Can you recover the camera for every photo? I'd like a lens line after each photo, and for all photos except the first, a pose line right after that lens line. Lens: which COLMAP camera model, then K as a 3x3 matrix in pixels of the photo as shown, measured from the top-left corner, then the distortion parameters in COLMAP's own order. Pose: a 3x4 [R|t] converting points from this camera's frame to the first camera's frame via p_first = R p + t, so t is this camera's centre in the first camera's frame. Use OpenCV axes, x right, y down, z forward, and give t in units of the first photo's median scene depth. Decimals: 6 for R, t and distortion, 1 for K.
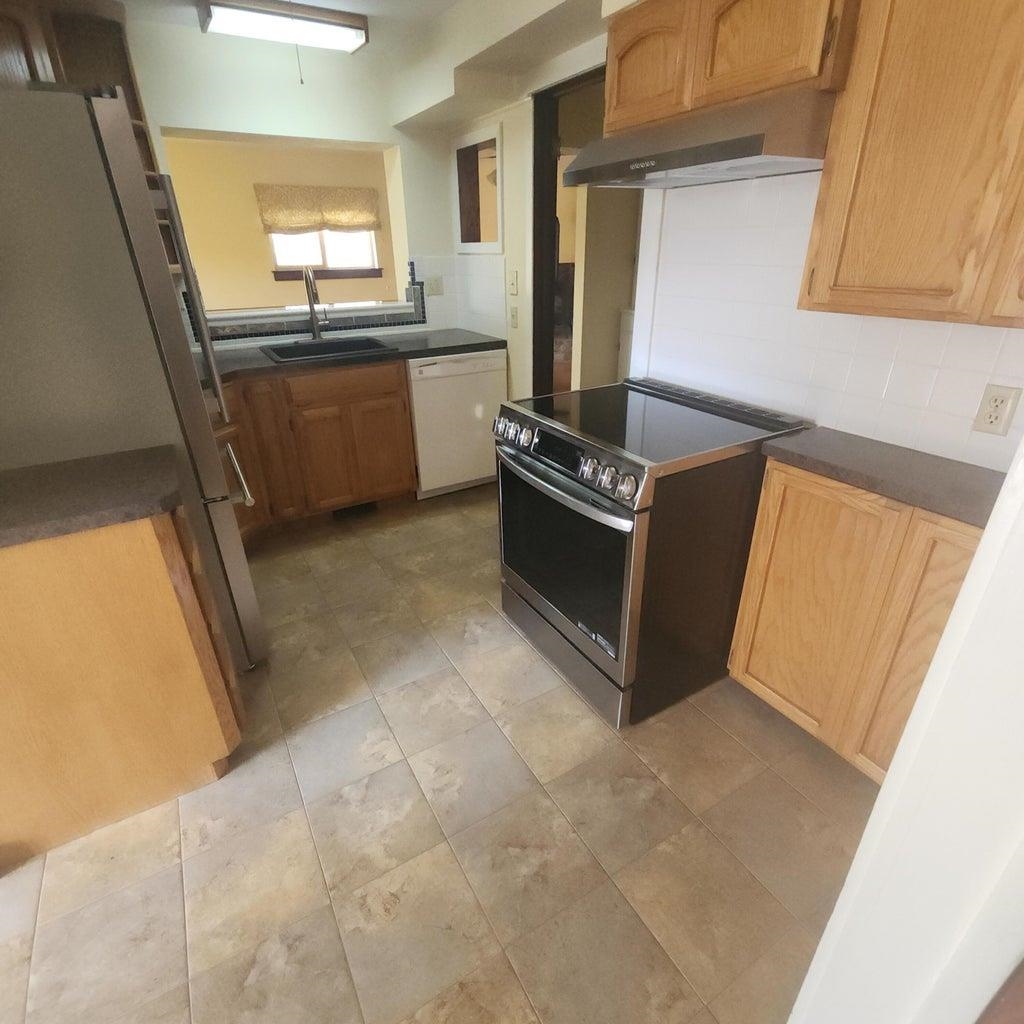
lens RADIAL K [[558.7, 0, 512.0], [0, 558.7, 512.0], [0, 0, 1]] dist [-0.000012, -0.000137]
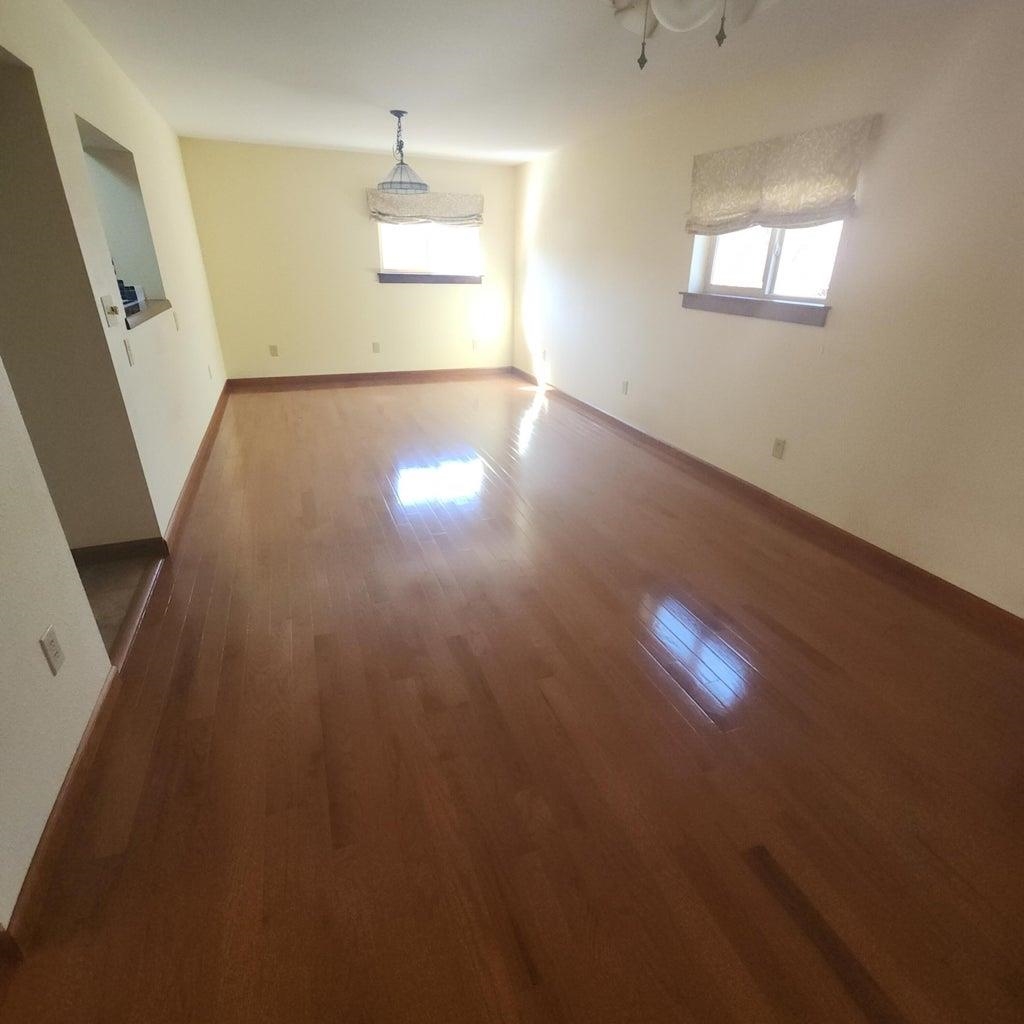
lens RADIAL K [[558.7, 0, 512.0], [0, 558.7, 512.0], [0, 0, 1]] dist [-0.000012, -0.000137]
pose [[-0.174935, 0.408333, -0.895914, 0.297807], [-0.457181, 0.772211, 0.441221, -0.439843], [0.872000, 0.486779, 0.051596, 0.940888]]
